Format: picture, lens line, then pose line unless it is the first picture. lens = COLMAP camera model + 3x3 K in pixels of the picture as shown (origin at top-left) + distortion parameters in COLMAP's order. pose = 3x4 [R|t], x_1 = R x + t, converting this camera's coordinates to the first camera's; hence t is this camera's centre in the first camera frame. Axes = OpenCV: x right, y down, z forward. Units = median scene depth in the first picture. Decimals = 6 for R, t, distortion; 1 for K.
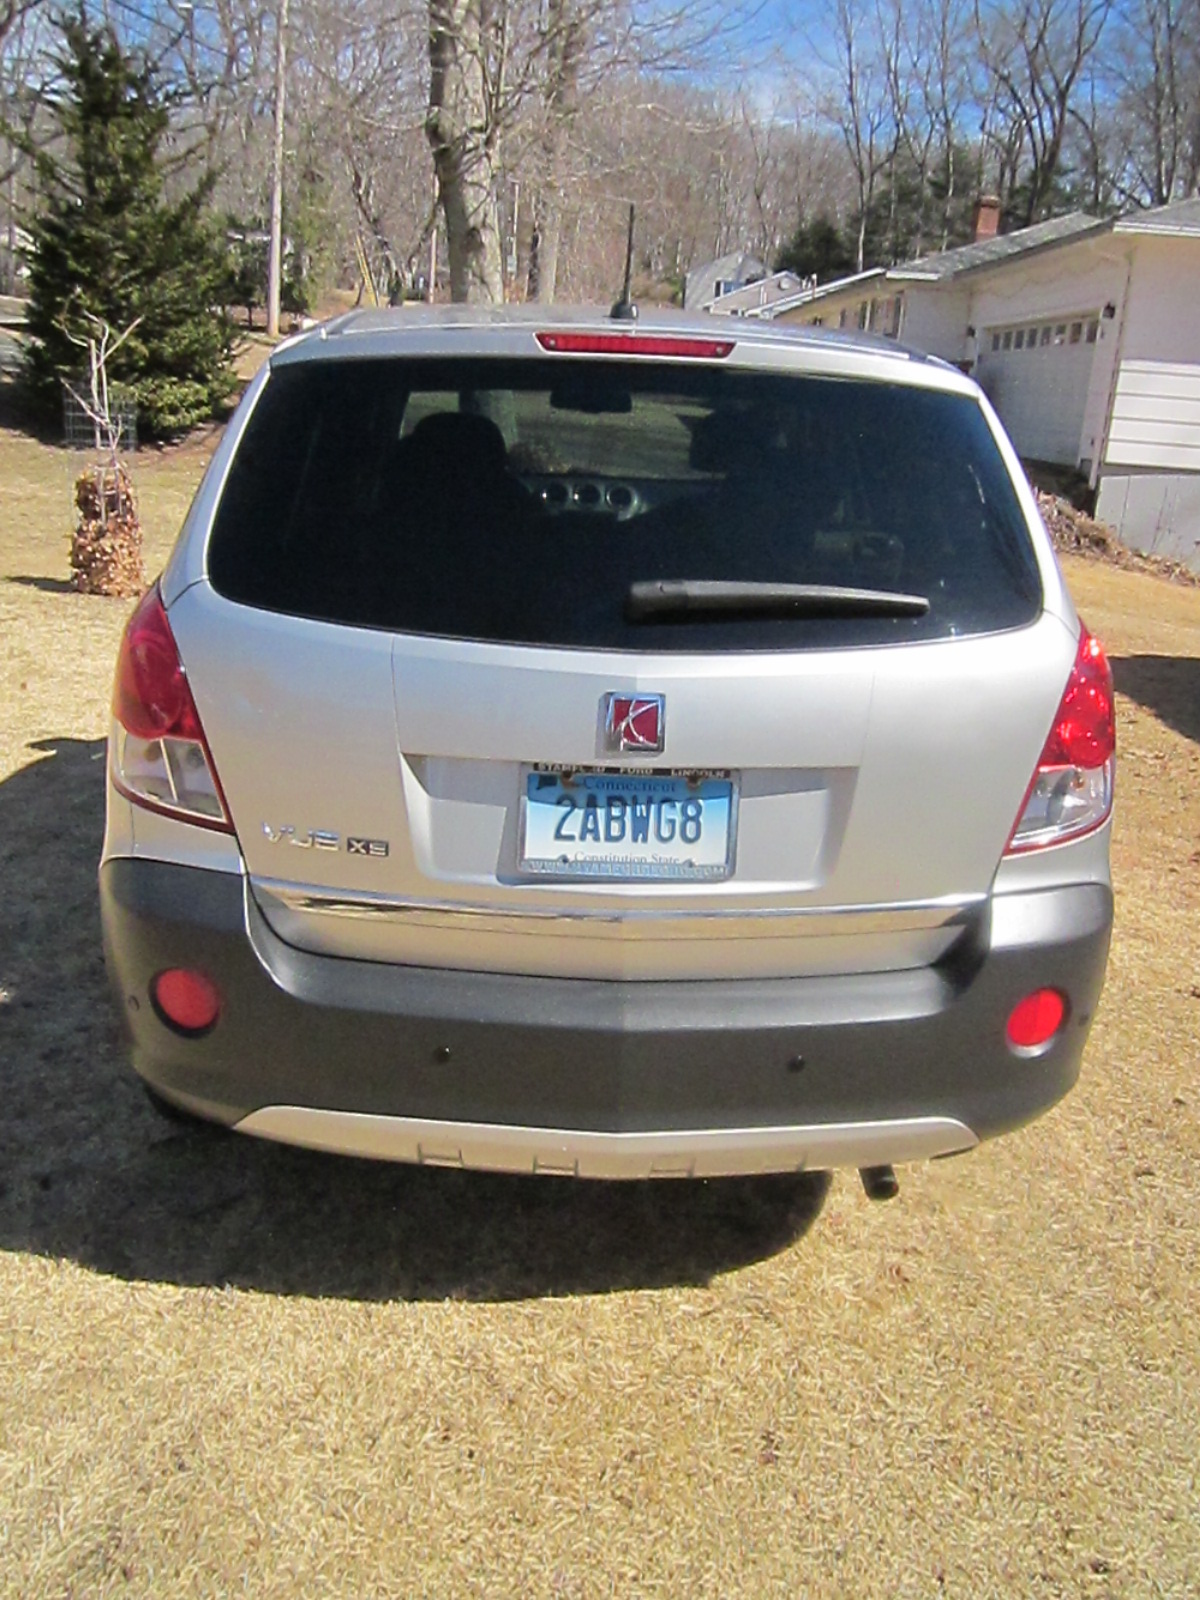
lens RADIAL K [[1317.1, 0, 594.7], [0, 1317.1, 791.6], [0, 0, 1]] dist [-0.067314, 0.034209]
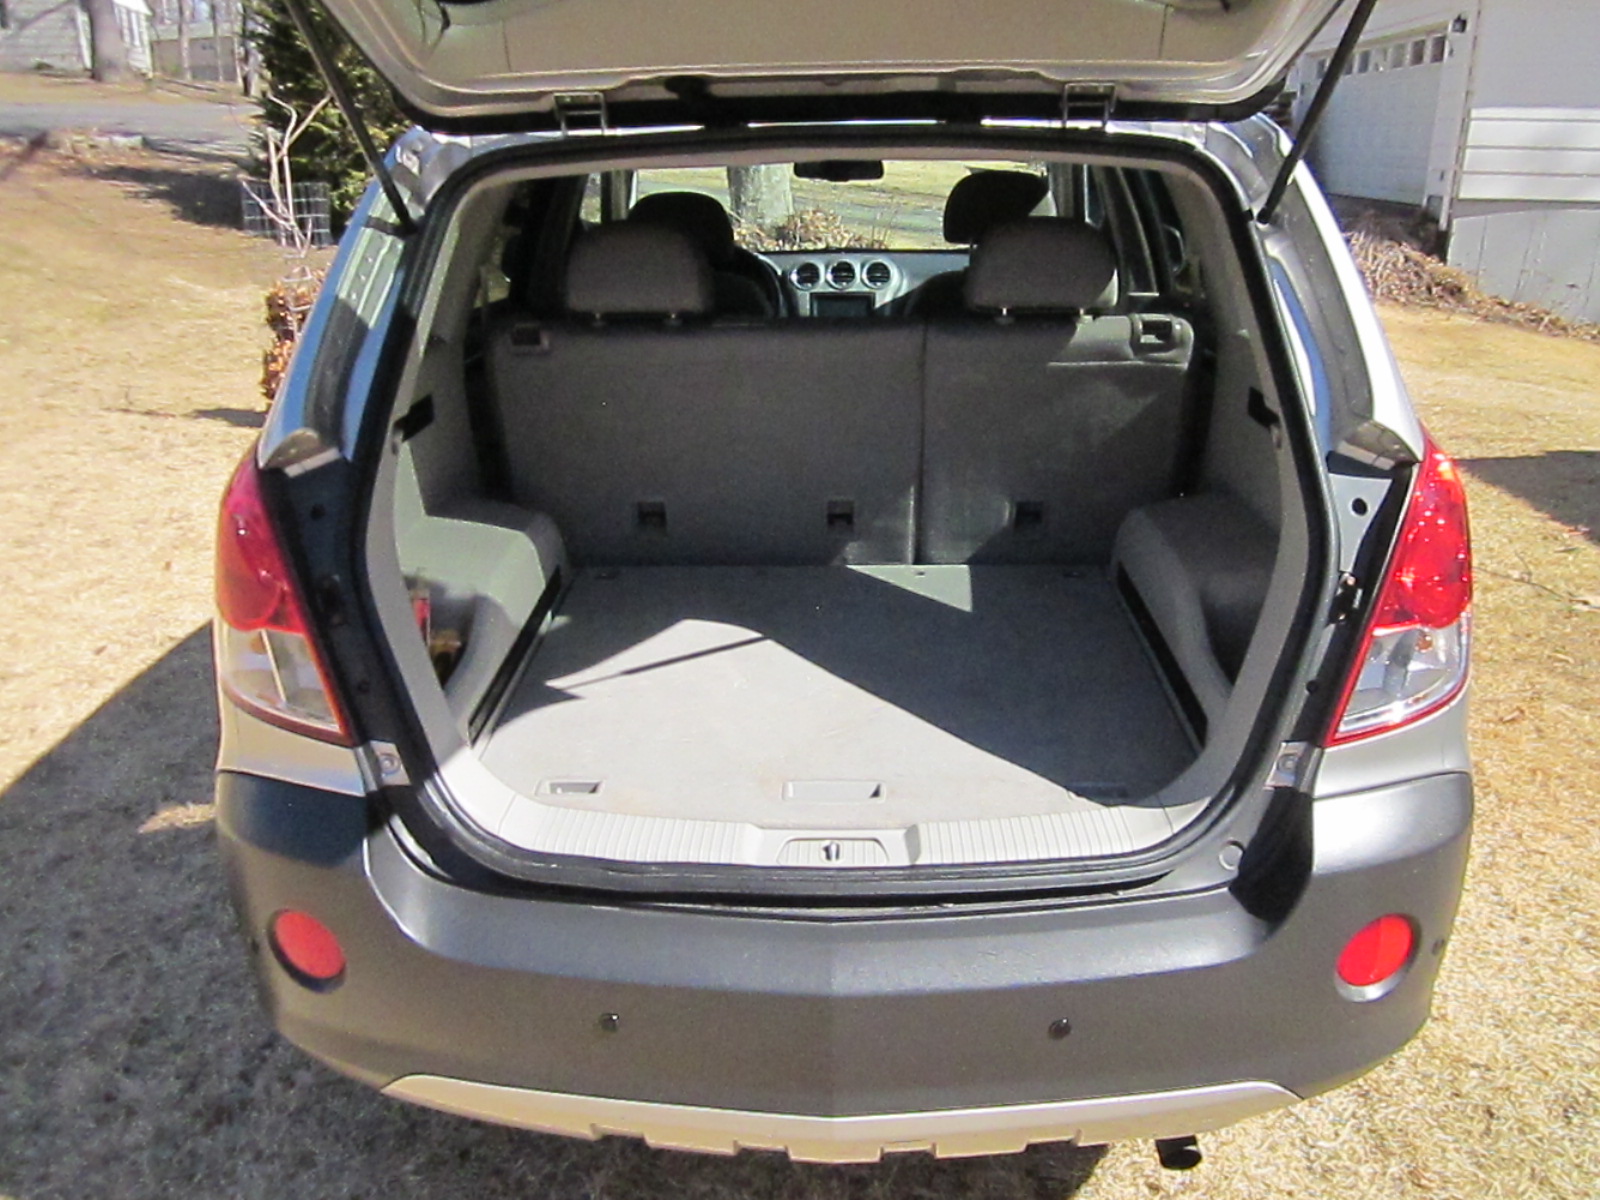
lens RADIAL K [[1317.1, 0, 842.1], [0, 1317.1, 574.9], [0, 0, 1]] dist [-0.067314, 0.034209]
pose [[0.996304, -0.033206, -0.079220, 0.059434], [0.035054, 0.999142, 0.022047, -0.050718], [0.078420, -0.024742, 0.996613, 0.138161]]
